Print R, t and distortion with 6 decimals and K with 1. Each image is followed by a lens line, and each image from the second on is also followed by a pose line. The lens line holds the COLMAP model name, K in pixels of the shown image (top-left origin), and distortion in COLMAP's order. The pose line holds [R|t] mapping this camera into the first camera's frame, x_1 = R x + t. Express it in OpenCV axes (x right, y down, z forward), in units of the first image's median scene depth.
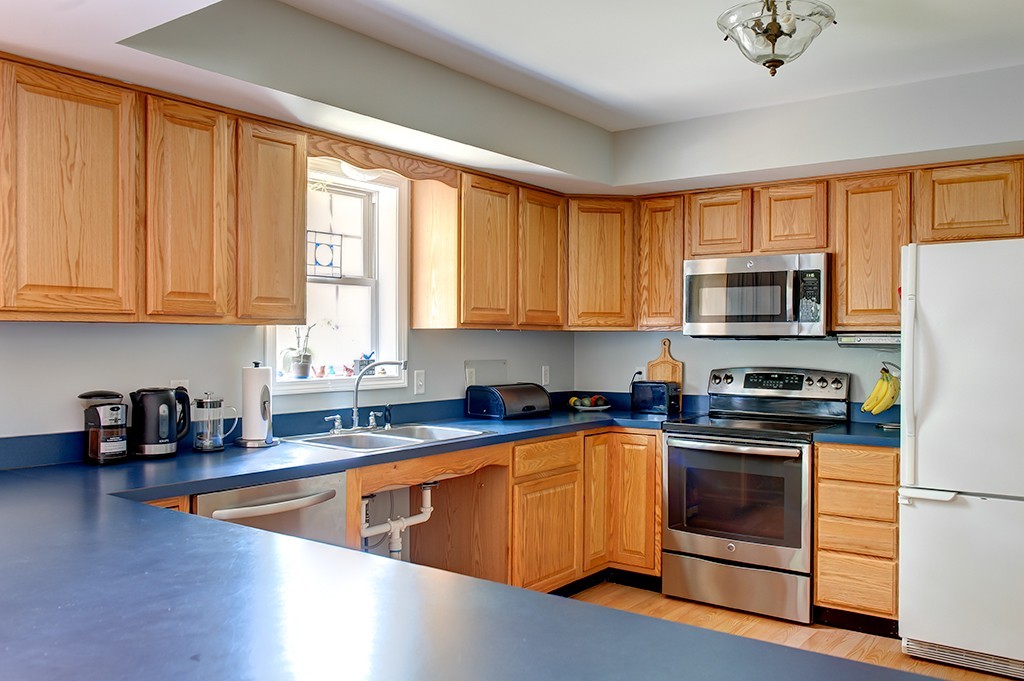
lens RADIAL K [[846.0, 0, 508.0], [0, 846.0, 346.9], [0, 0, 1]] dist [-0.014527, -0.001111]
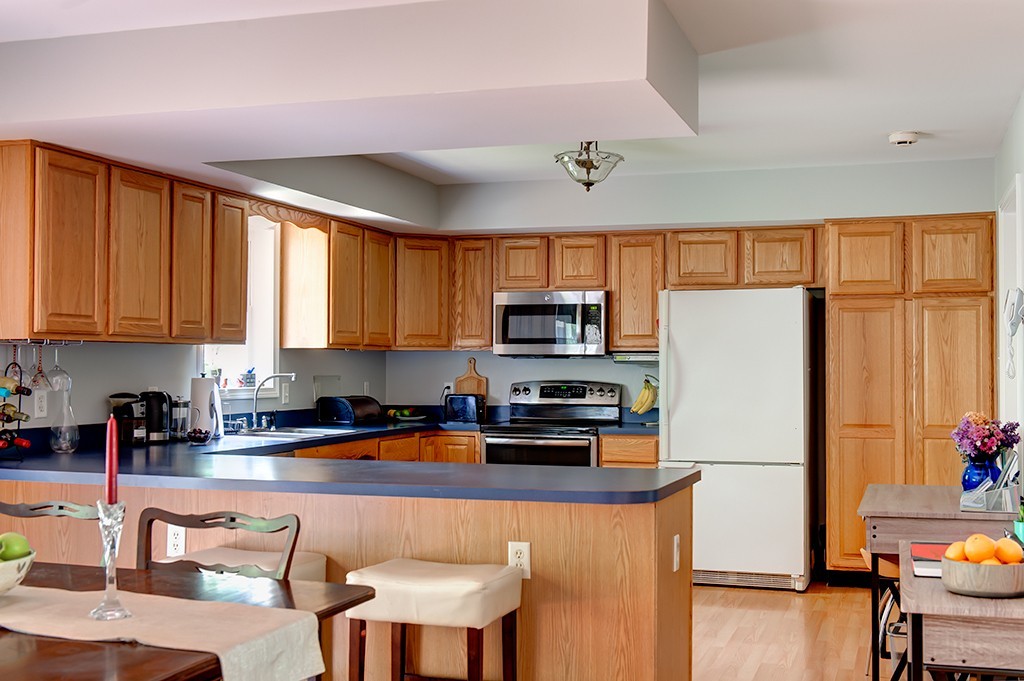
lens RADIAL K [[1287.0, 0, 512.4], [0, 1287.0, 340.0], [0, 0, 1]] dist [-0.024284, 0.000000]
pose [[0.944654, 0.005798, 0.328018, -0.416404], [0.003855, 0.999579, -0.028771, 0.021267], [-0.328047, 0.028443, 0.944233, -0.840811]]
